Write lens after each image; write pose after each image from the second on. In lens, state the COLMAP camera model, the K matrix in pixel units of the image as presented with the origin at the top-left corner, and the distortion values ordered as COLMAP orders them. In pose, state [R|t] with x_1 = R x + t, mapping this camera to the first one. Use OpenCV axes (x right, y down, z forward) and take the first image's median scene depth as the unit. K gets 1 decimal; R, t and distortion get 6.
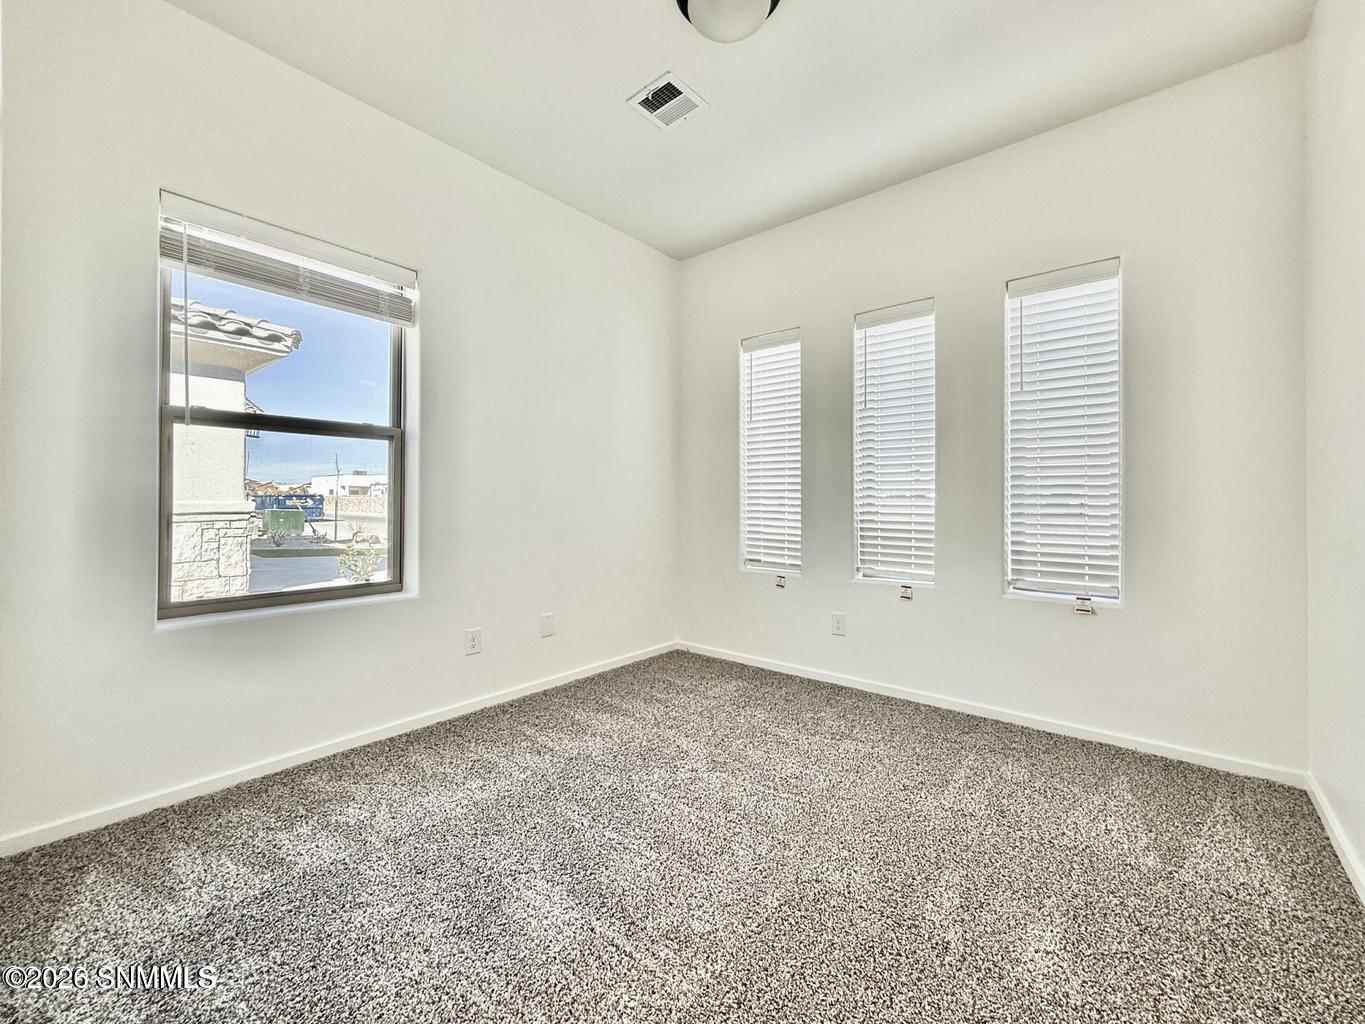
lens RADIAL K [[557.1, 0, 682.9], [0, 557.1, 505.3], [0, 0, 1]] dist [-0.000144, -0.000002]
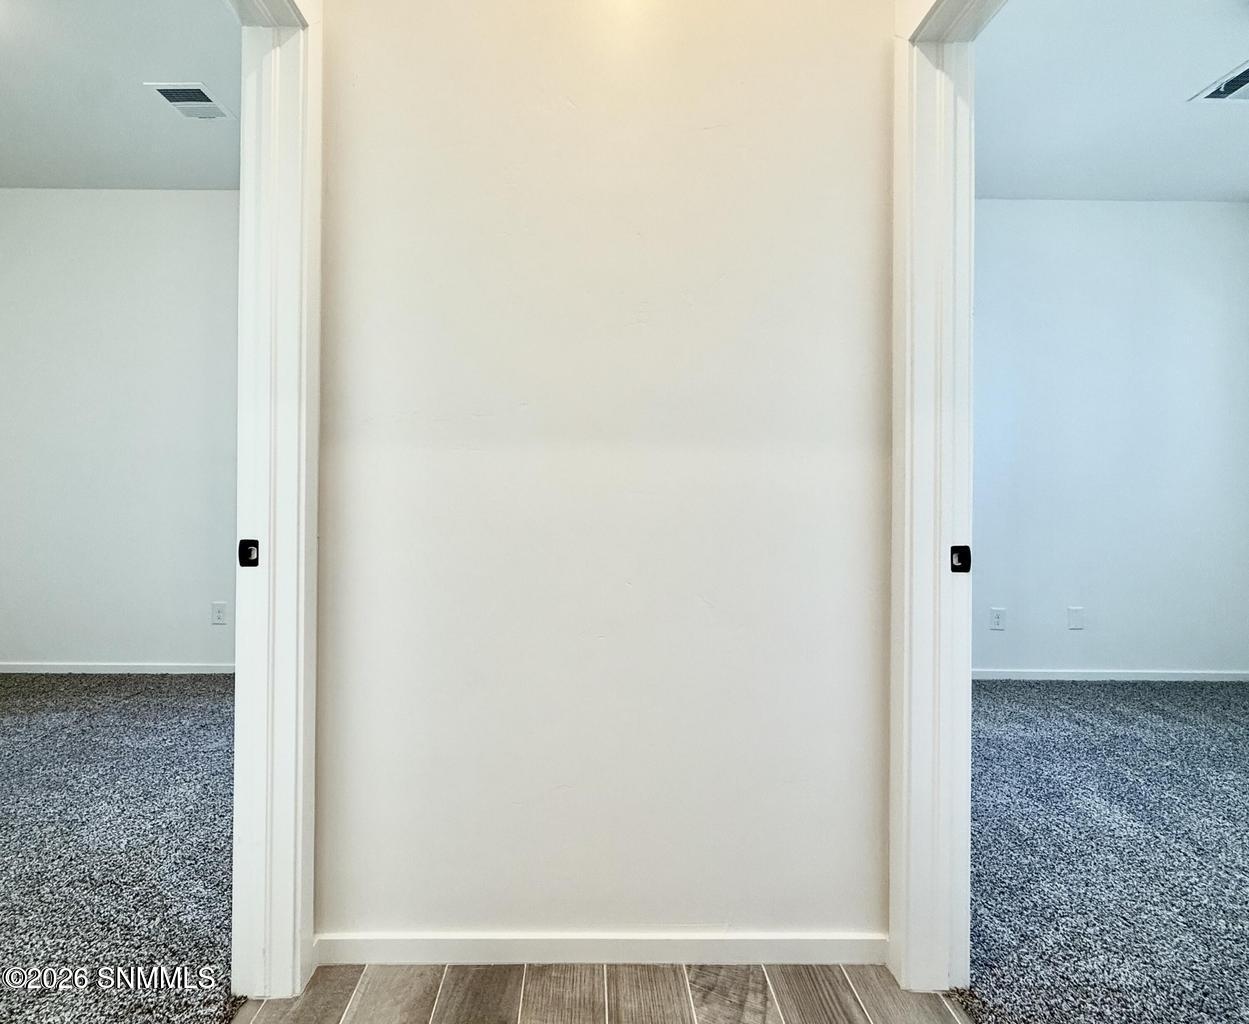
lens RADIAL K [[586.7, 0, 589.1], [0, 586.7, 488.1], [0, 0, 1]] dist [-0.002812, -0.000944]
pose [[0.635301, -0.001859, -0.772262, 0.026240], [-0.010443, 0.999885, -0.010999, -0.004926], [0.772194, 0.015053, 0.635208, -0.506050]]
